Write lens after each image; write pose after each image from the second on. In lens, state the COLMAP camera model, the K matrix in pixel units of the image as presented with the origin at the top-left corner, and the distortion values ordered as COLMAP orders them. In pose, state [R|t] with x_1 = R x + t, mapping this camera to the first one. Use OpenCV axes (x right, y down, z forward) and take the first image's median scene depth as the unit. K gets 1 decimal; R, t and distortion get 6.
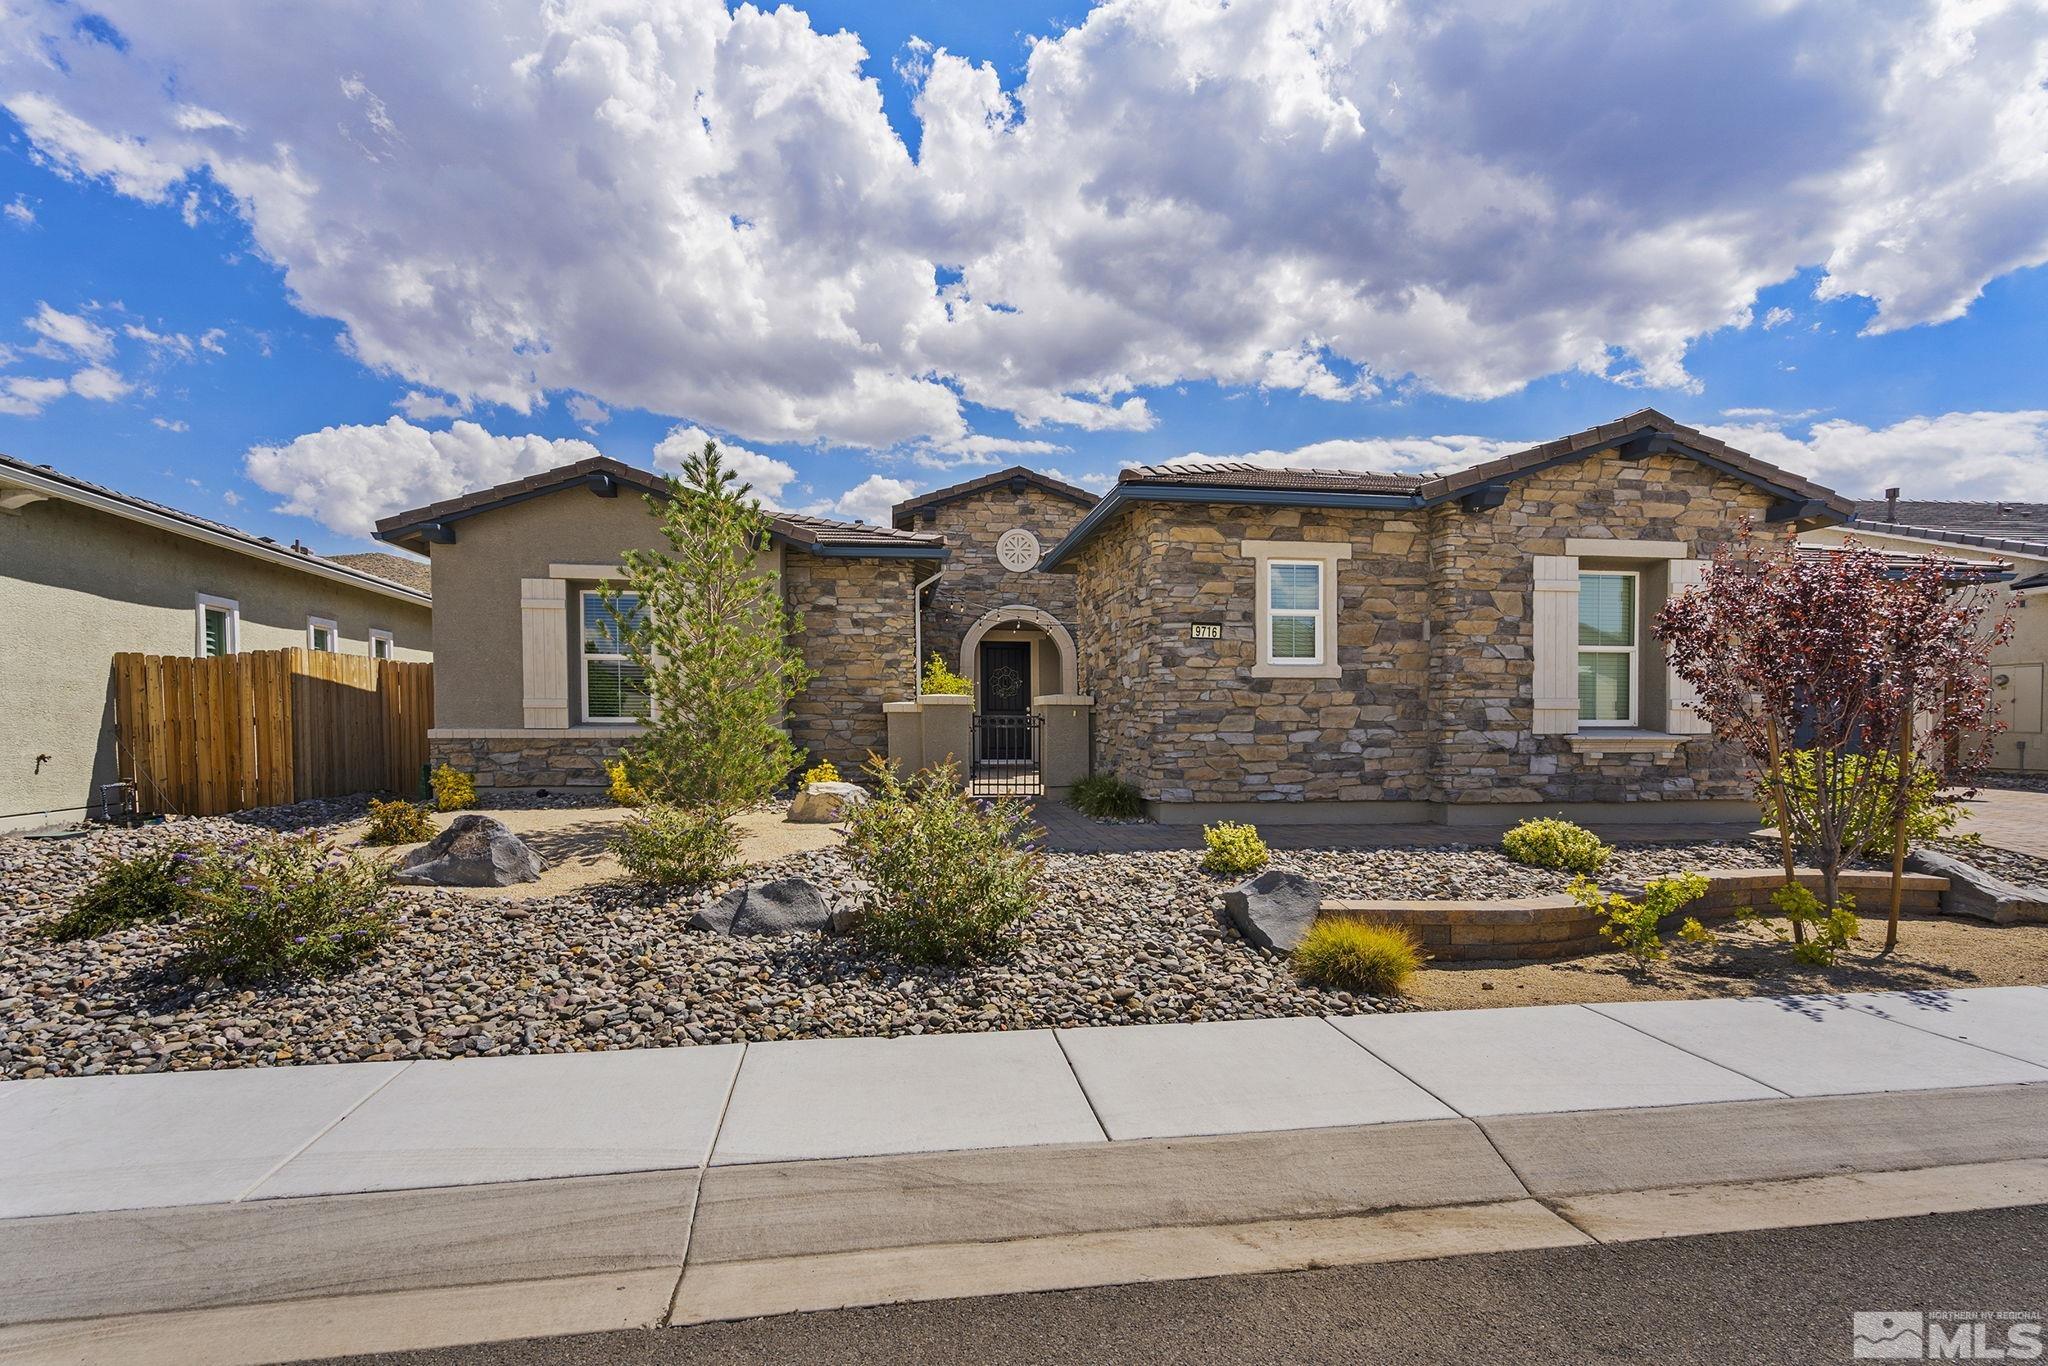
lens RADIAL K [[947.5, 0, 1015.0], [0, 947.5, 690.5], [0, 0, 1]] dist [0.000035, 0.000256]
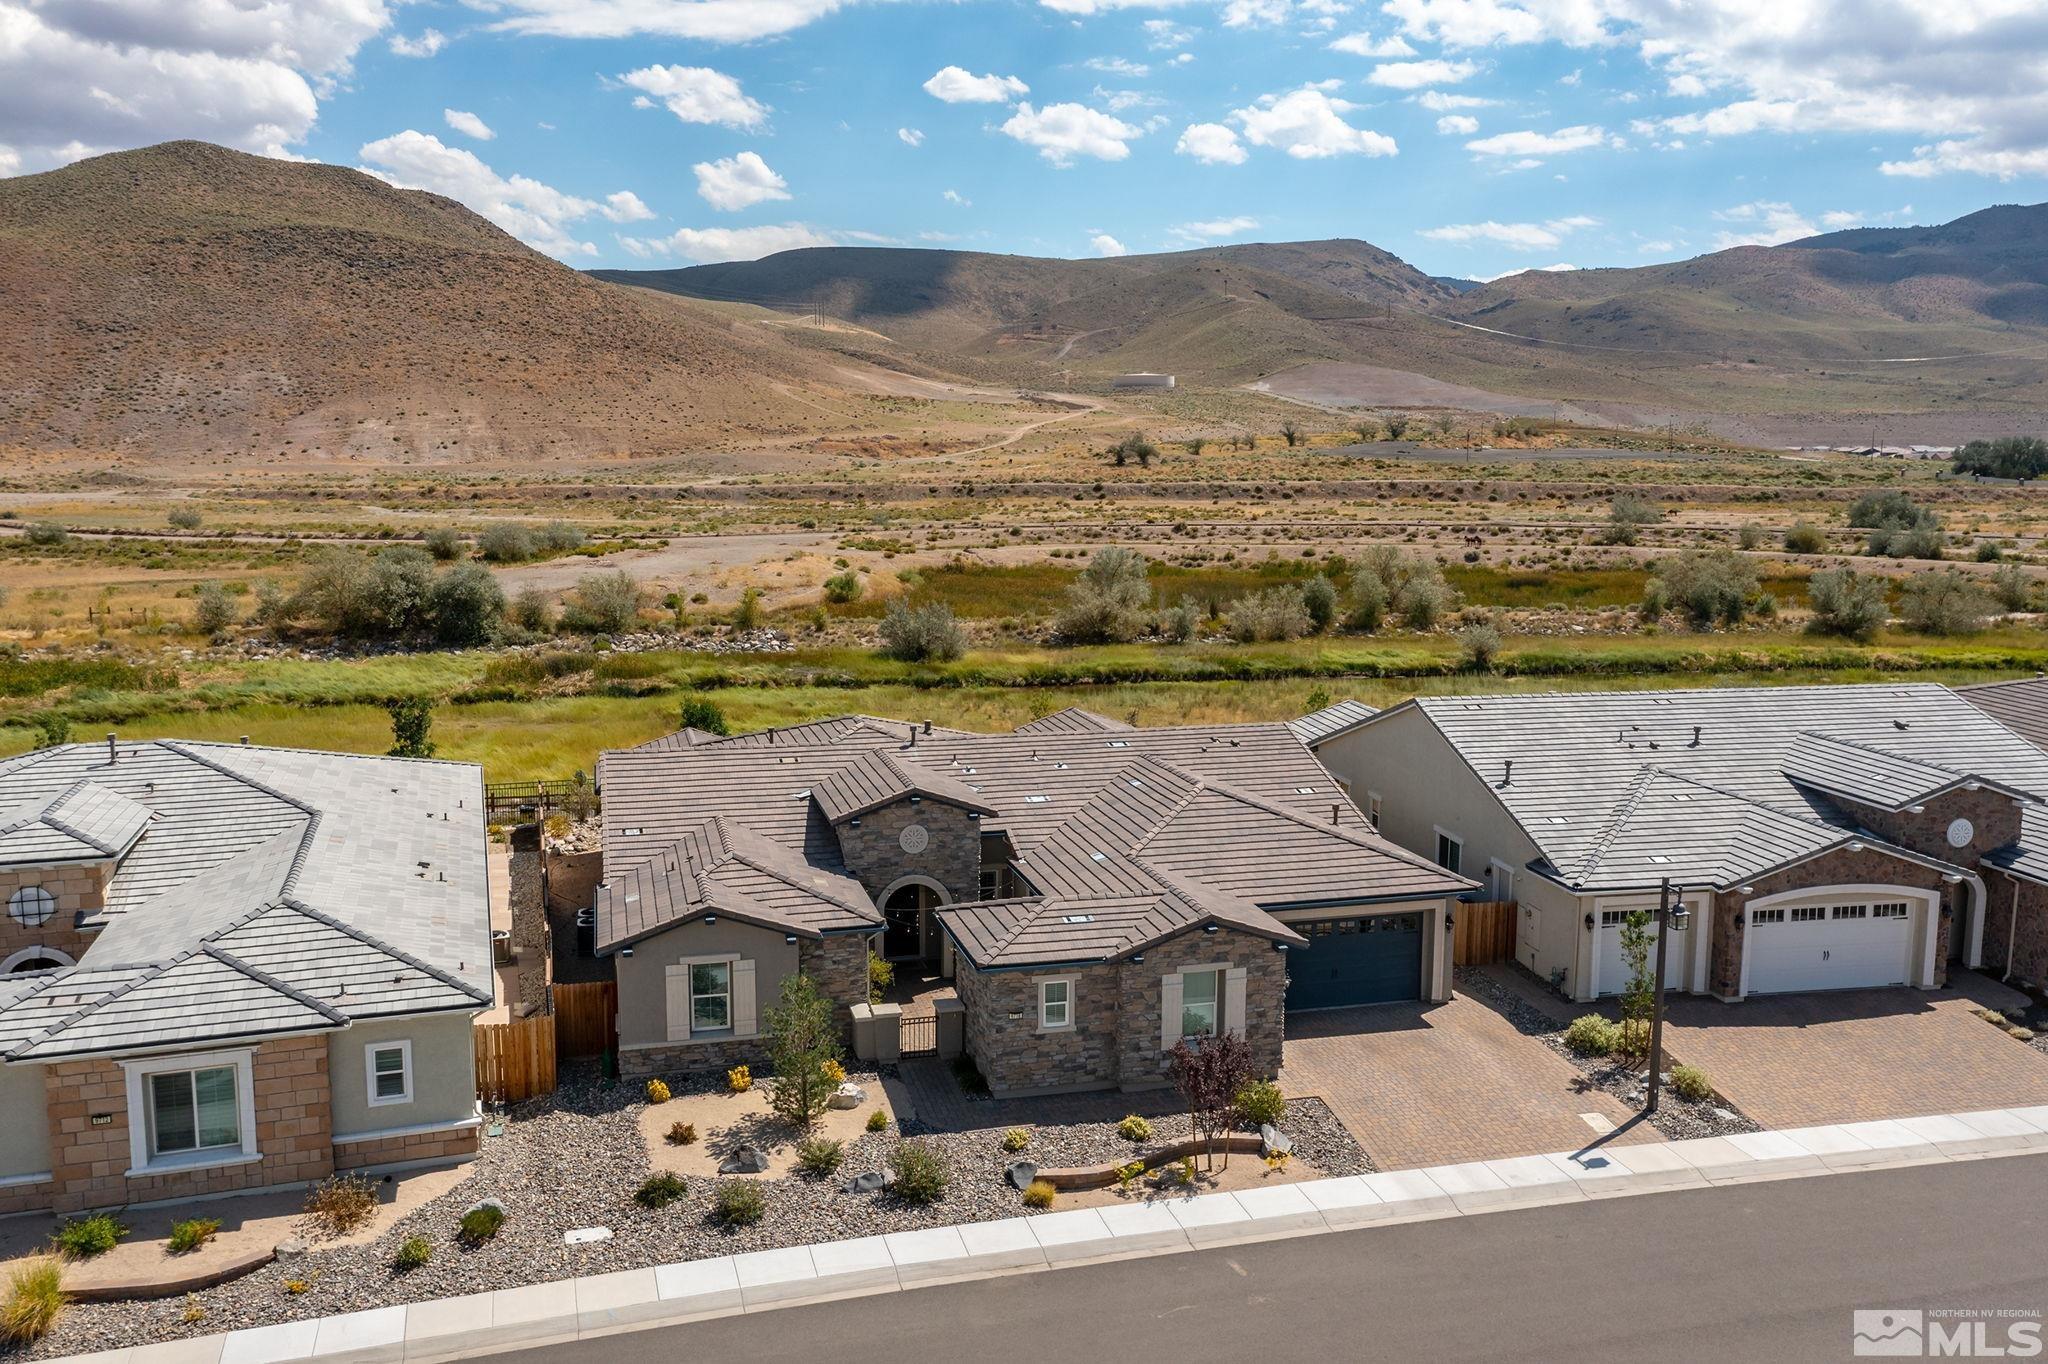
lens RADIAL K [[1412.3, 0, 1022.2], [0, 1412.3, 678.2], [0, 0, 1]] dist [0.006484, 0.000201]
pose [[0.992110, -0.007547, 0.125141, -0.191398], [-0.007750, 0.992585, 0.121303, -1.236834], [-0.125128, -0.121316, 0.984696, -2.152039]]
